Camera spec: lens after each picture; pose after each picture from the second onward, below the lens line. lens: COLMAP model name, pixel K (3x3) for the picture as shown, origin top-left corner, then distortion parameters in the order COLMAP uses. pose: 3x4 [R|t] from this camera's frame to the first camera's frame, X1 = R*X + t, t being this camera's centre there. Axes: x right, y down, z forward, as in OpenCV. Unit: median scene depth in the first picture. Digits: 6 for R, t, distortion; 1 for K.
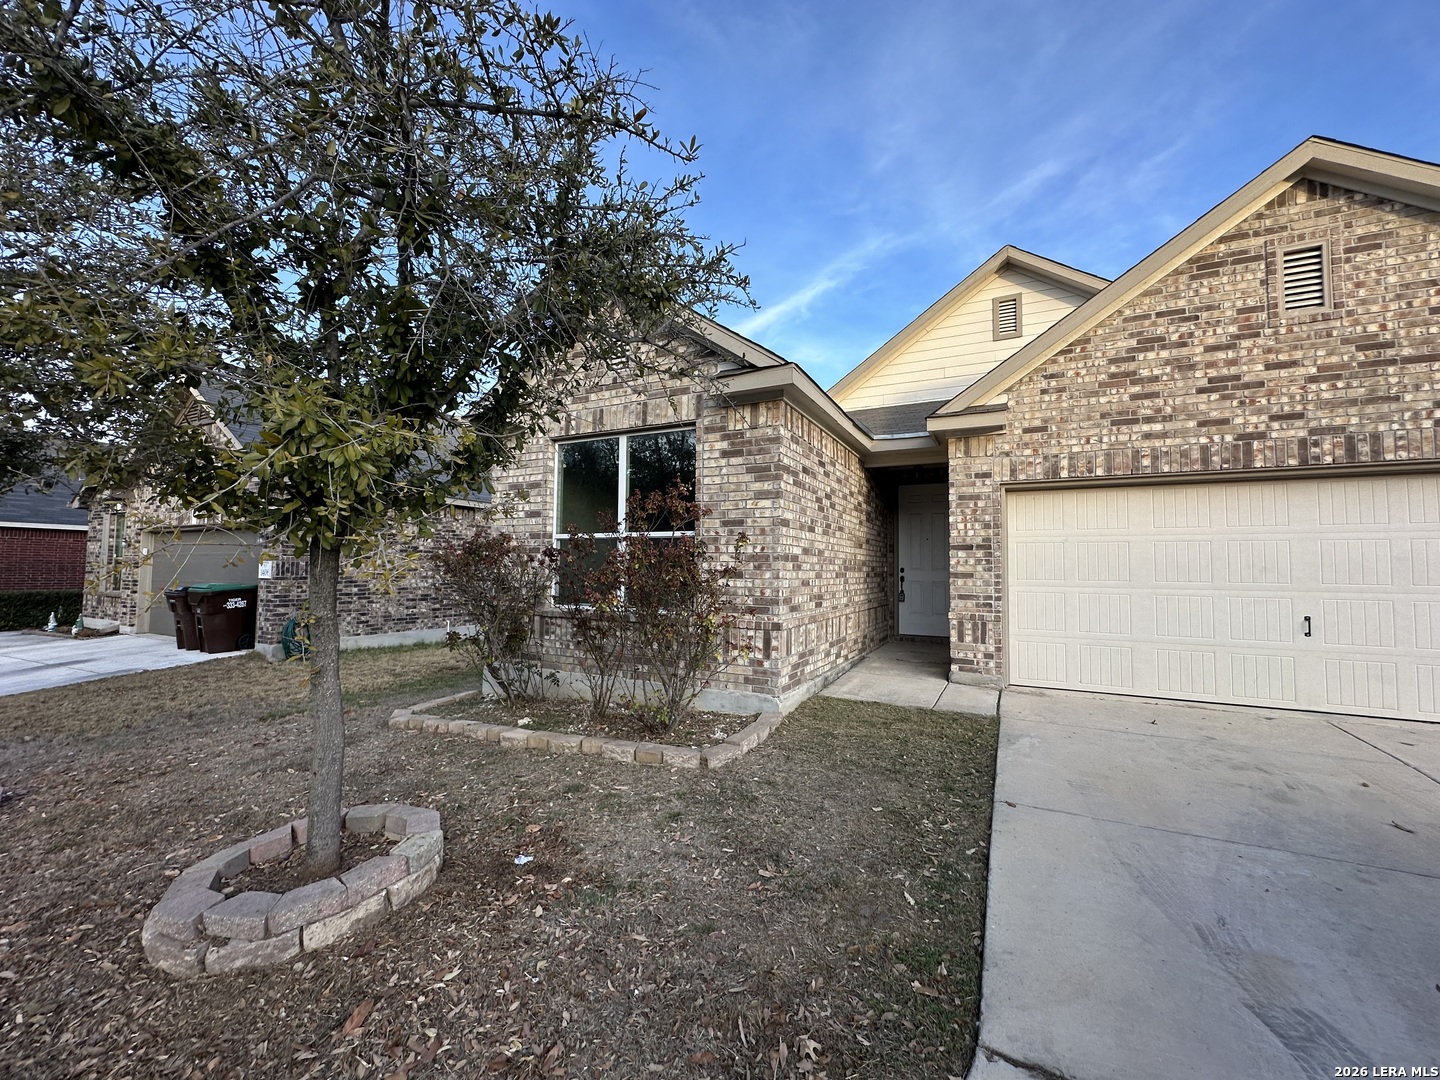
lens RADIAL K [[573.2, 0, 721.4], [0, 573.2, 539.0], [0, 0, 1]] dist [-0.003884, 0.000468]
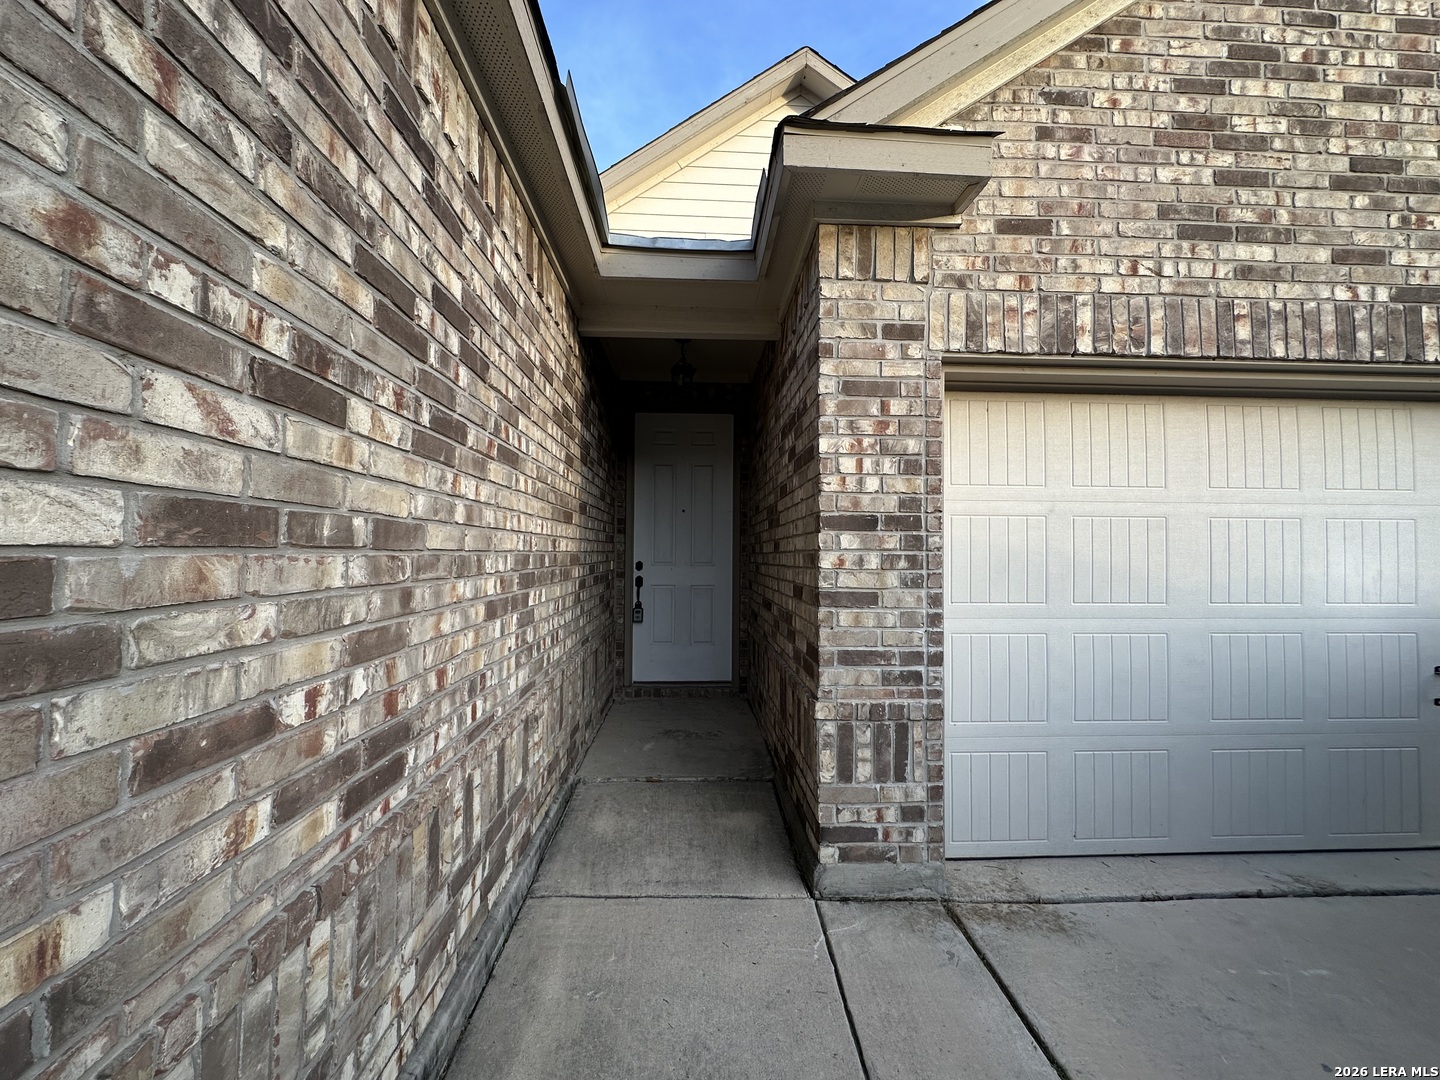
lens RADIAL K [[573.2, 0, 718.0], [0, 573.2, 538.2], [0, 0, 1]] dist [-0.003884, 0.000468]
pose [[0.871780, 0.006508, 0.489855, 0.171313], [-0.022773, 0.999369, 0.027251, 0.016907], [-0.489368, -0.034912, 0.871378, 0.742297]]
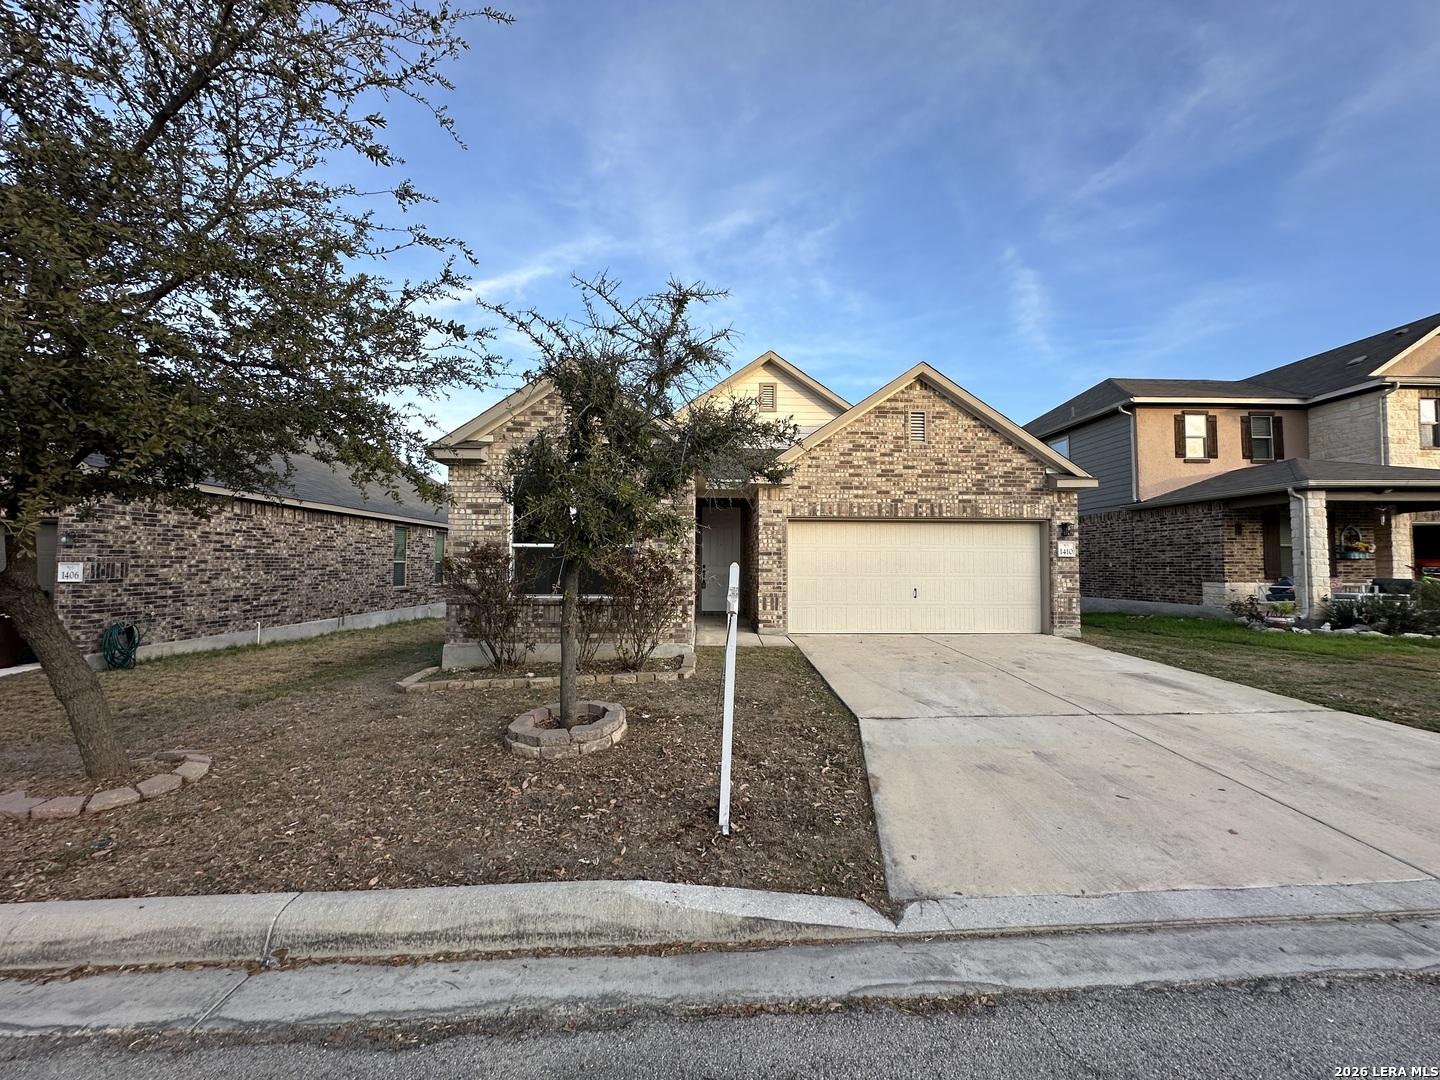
lens RADIAL K [[573.2, 0, 722.3], [0, 573.2, 537.7], [0, 0, 1]] dist [-0.003884, 0.000468]
pose [[0.876961, 0.014868, 0.480332, -0.511969], [-0.020391, 0.999772, 0.006281, -0.041355], [-0.480129, -0.015303, 0.877064, -0.421762]]
